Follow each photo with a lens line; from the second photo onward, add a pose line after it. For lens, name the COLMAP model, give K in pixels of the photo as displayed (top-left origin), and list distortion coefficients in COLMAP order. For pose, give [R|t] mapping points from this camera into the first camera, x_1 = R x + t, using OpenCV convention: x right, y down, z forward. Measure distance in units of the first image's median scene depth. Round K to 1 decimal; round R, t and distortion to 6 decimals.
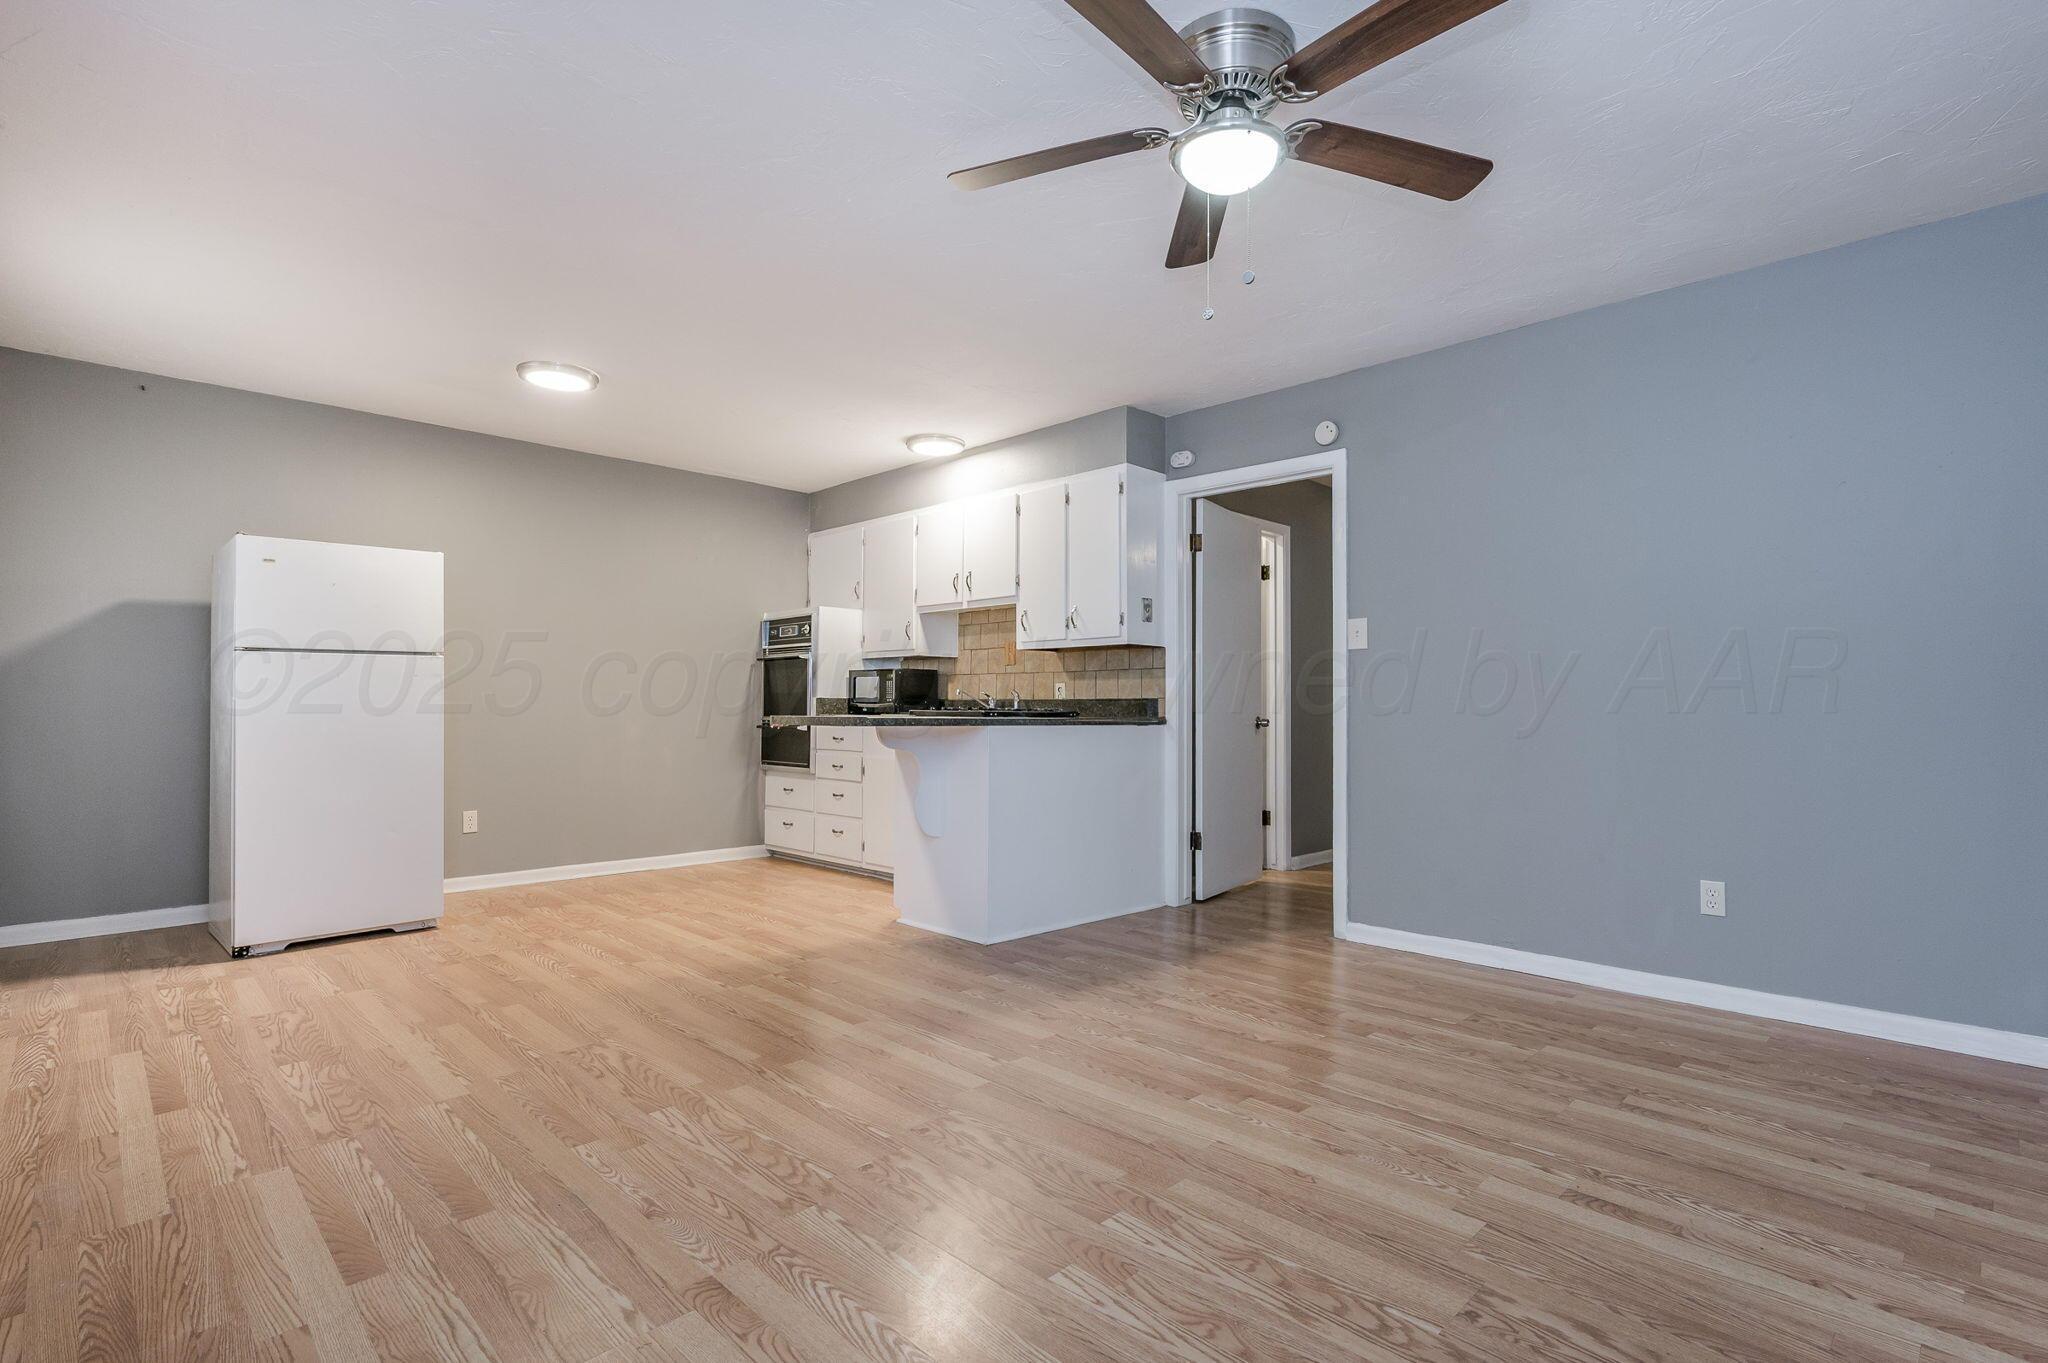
lens RADIAL K [[961.7, 0, 1002.8], [0, 961.7, 674.5], [0, 0, 1]] dist [-0.001795, -0.000026]
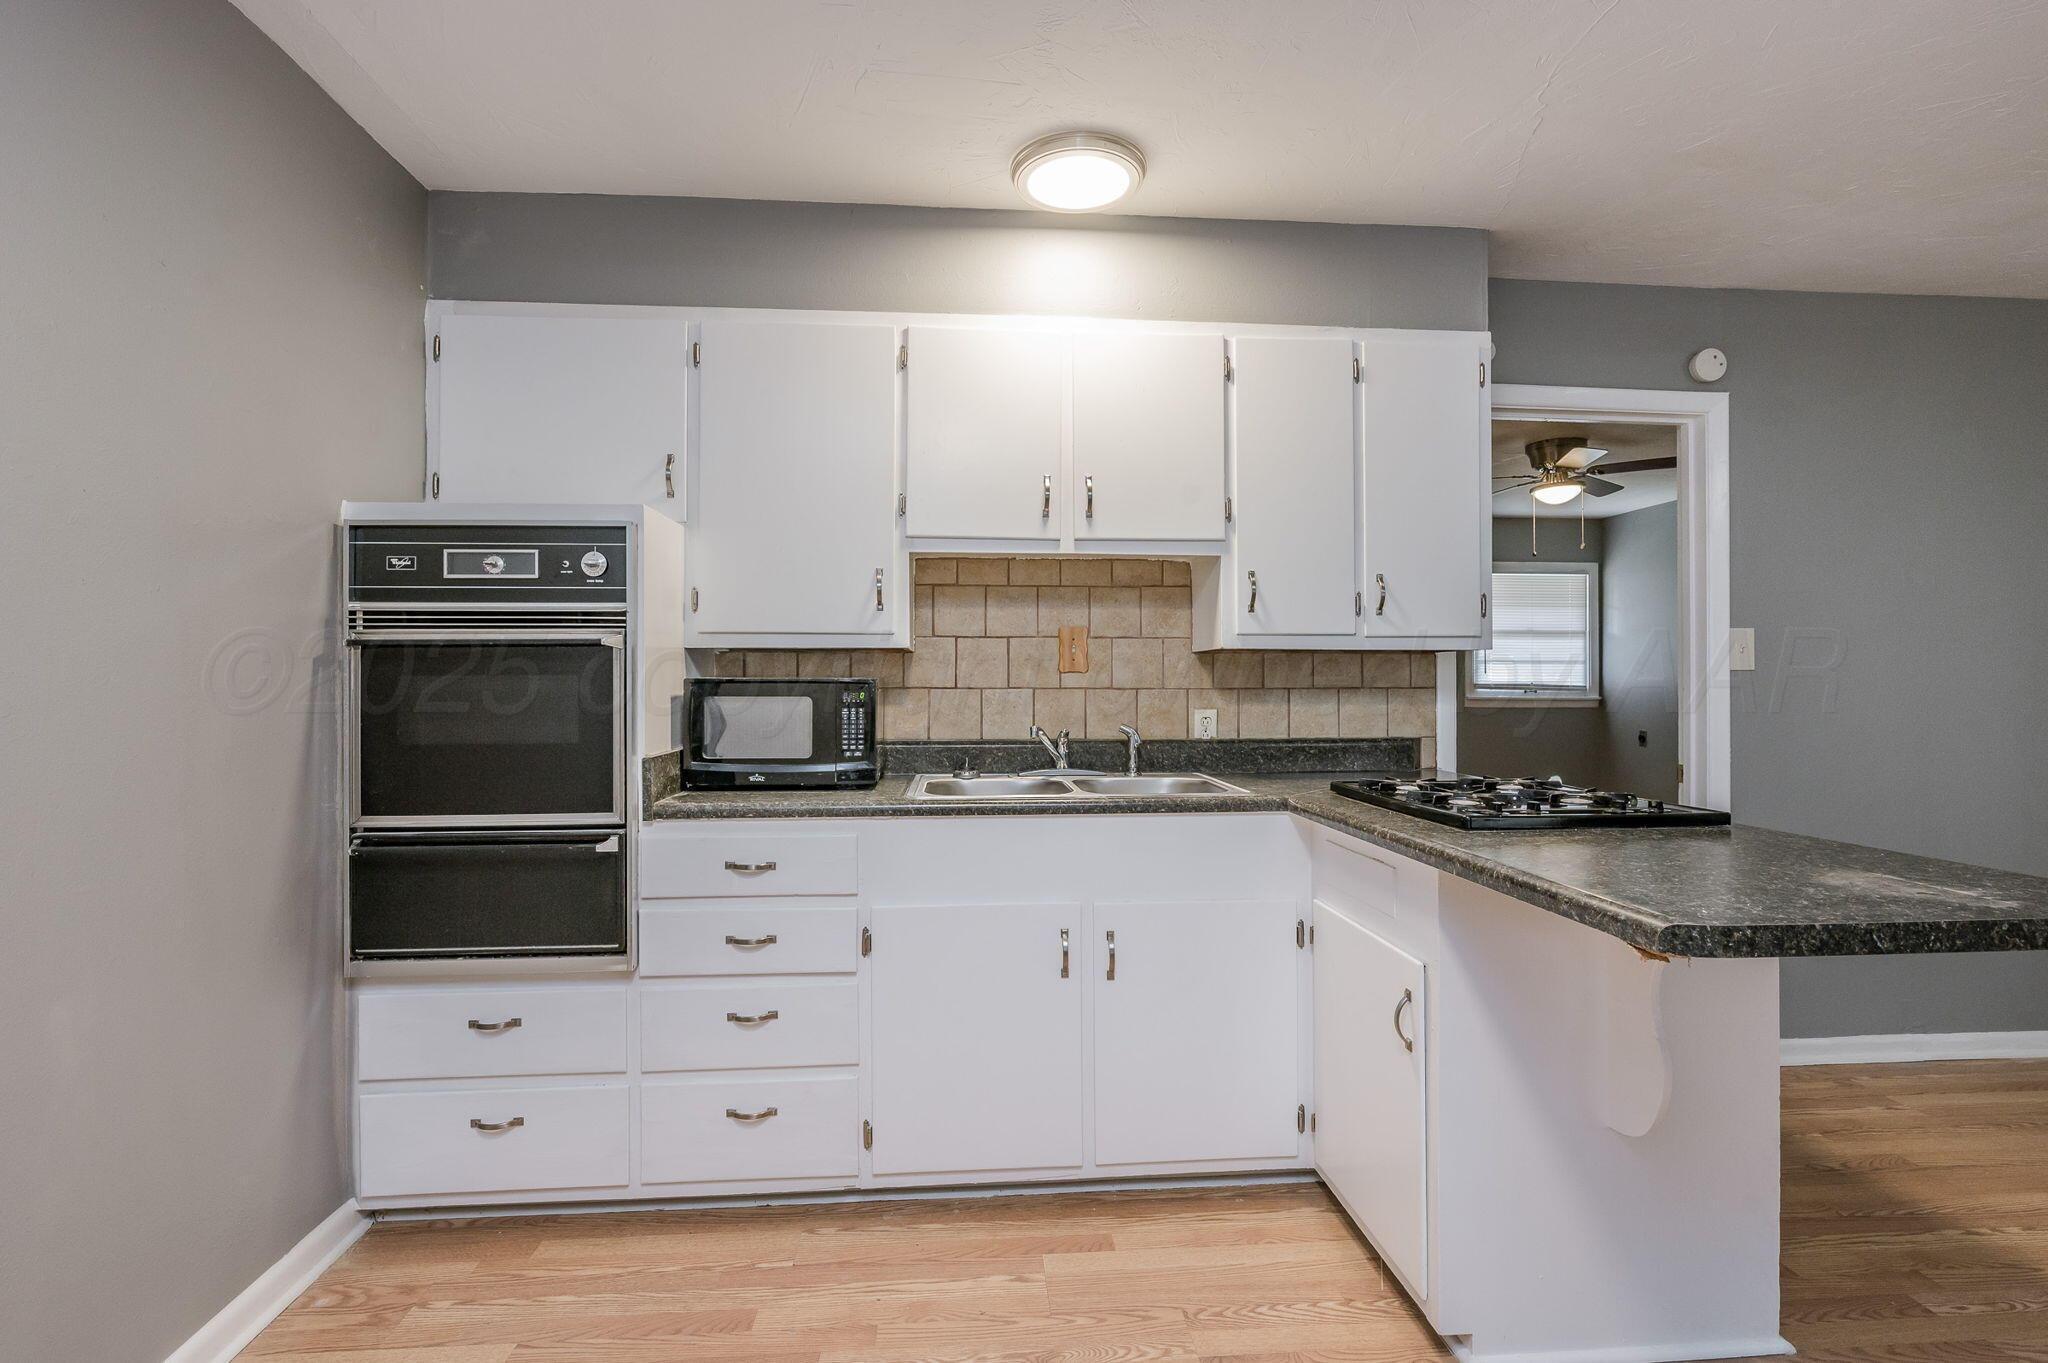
lens RADIAL K [[961.7, 0, 1002.8], [0, 961.7, 674.5], [0, 0, 1]] dist [-0.001795, -0.000026]
pose [[0.635393, -0.002629, 0.772184, -0.395927], [-0.021318, 0.999553, 0.020945, -0.017932], [-0.771894, -0.029770, 0.635053, 0.681667]]
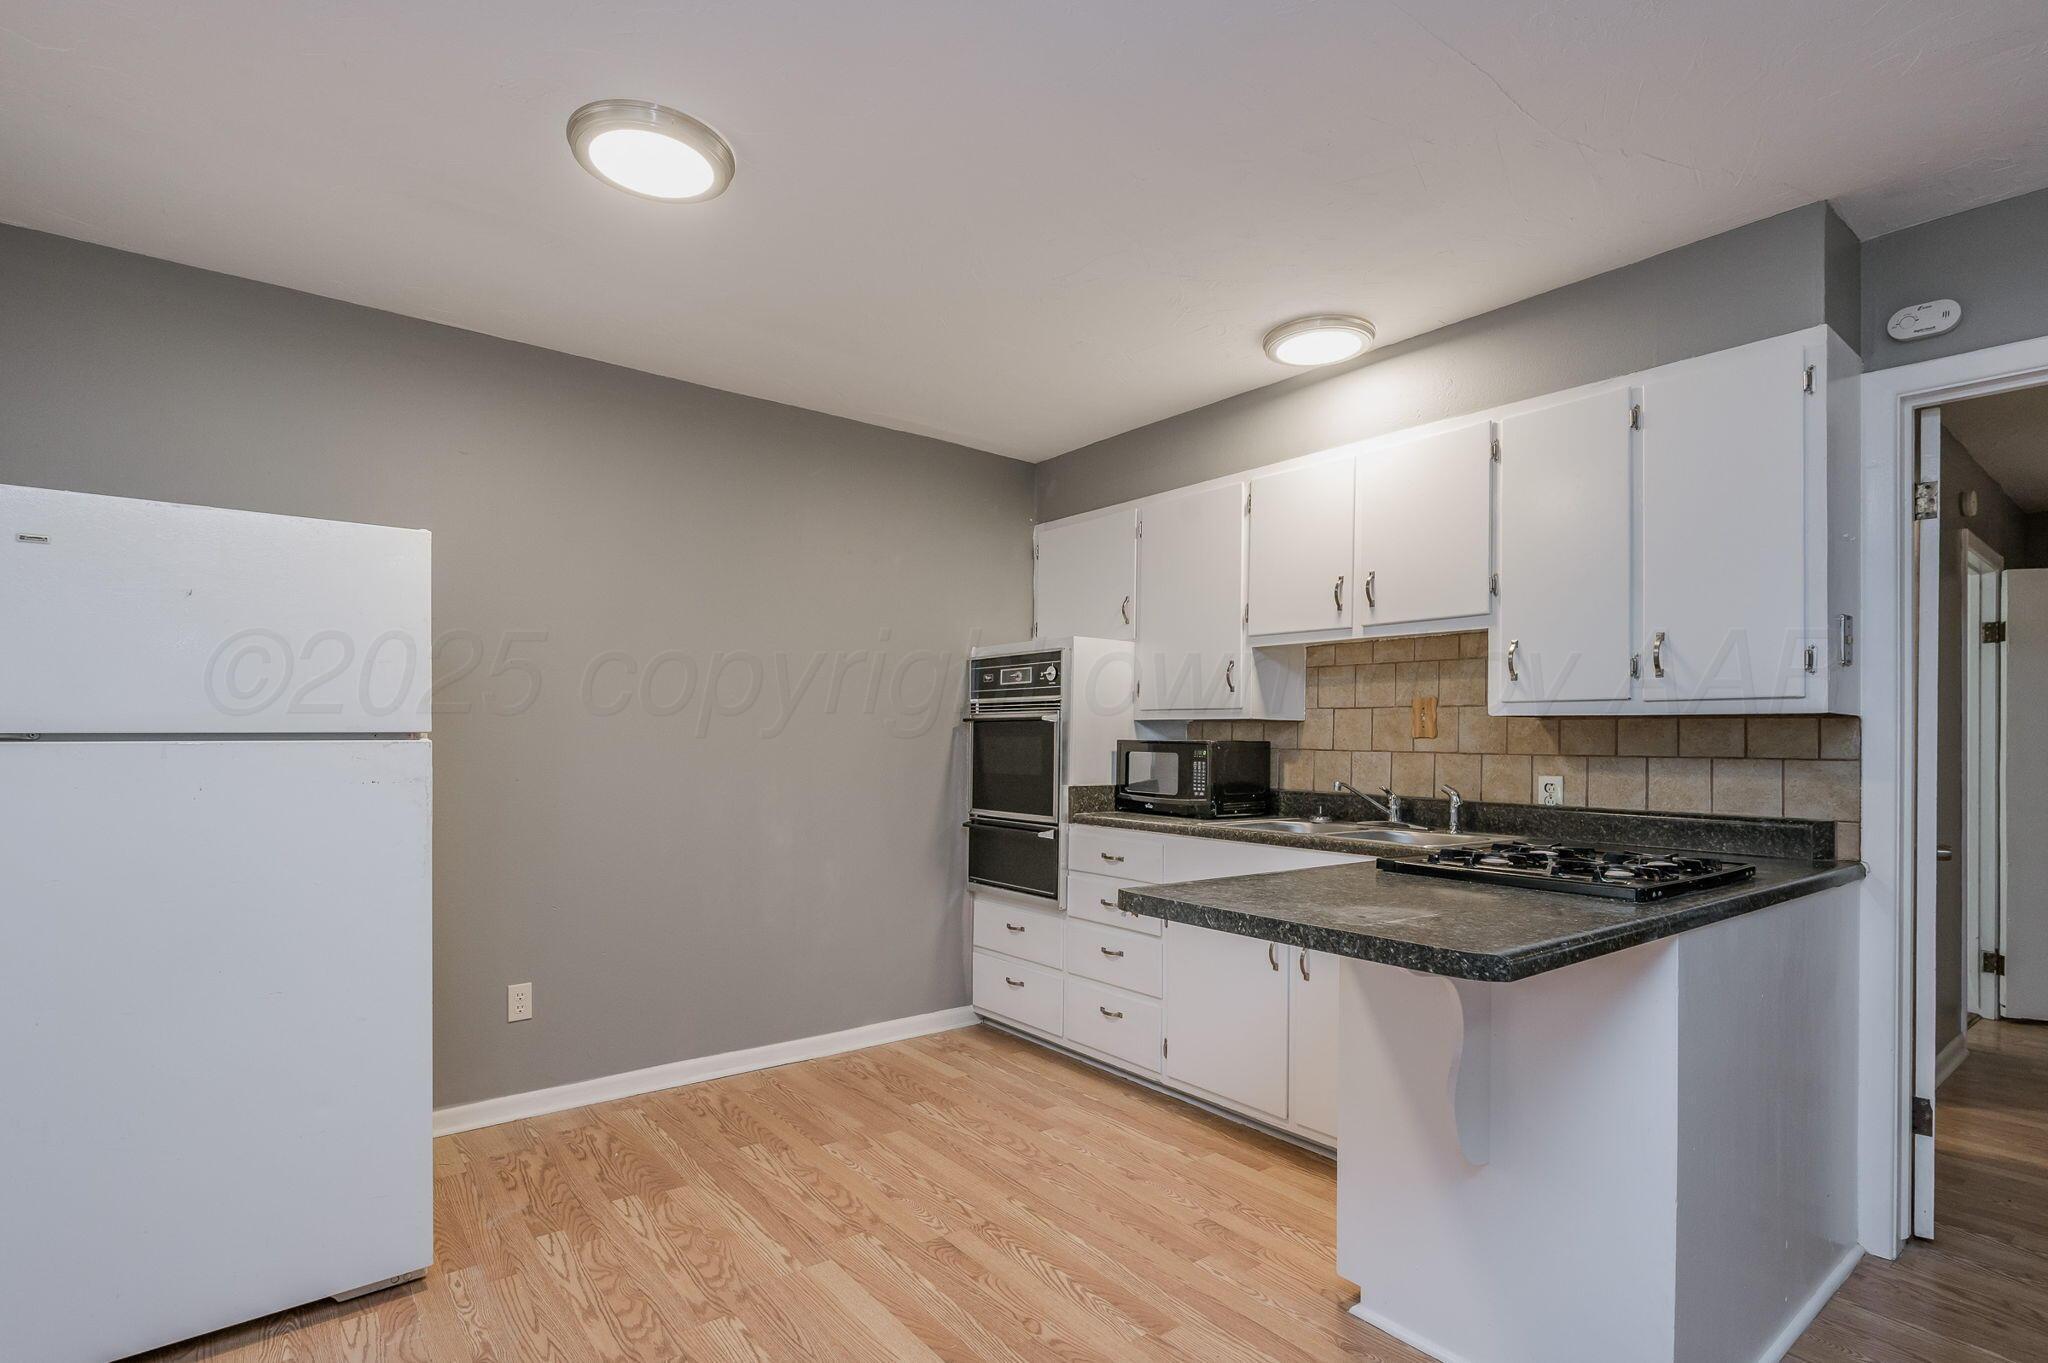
lens RADIAL K [[976.0, 0, 1014.6], [0, 976.0, 732.7], [0, 0, 1]] dist [0.000397, 0.000081]
pose [[0.995365, 0.005753, -0.095999, -0.172703], [-0.003397, 0.999689, 0.024695, -0.025593], [0.096111, -0.024254, 0.995075, 0.387286]]
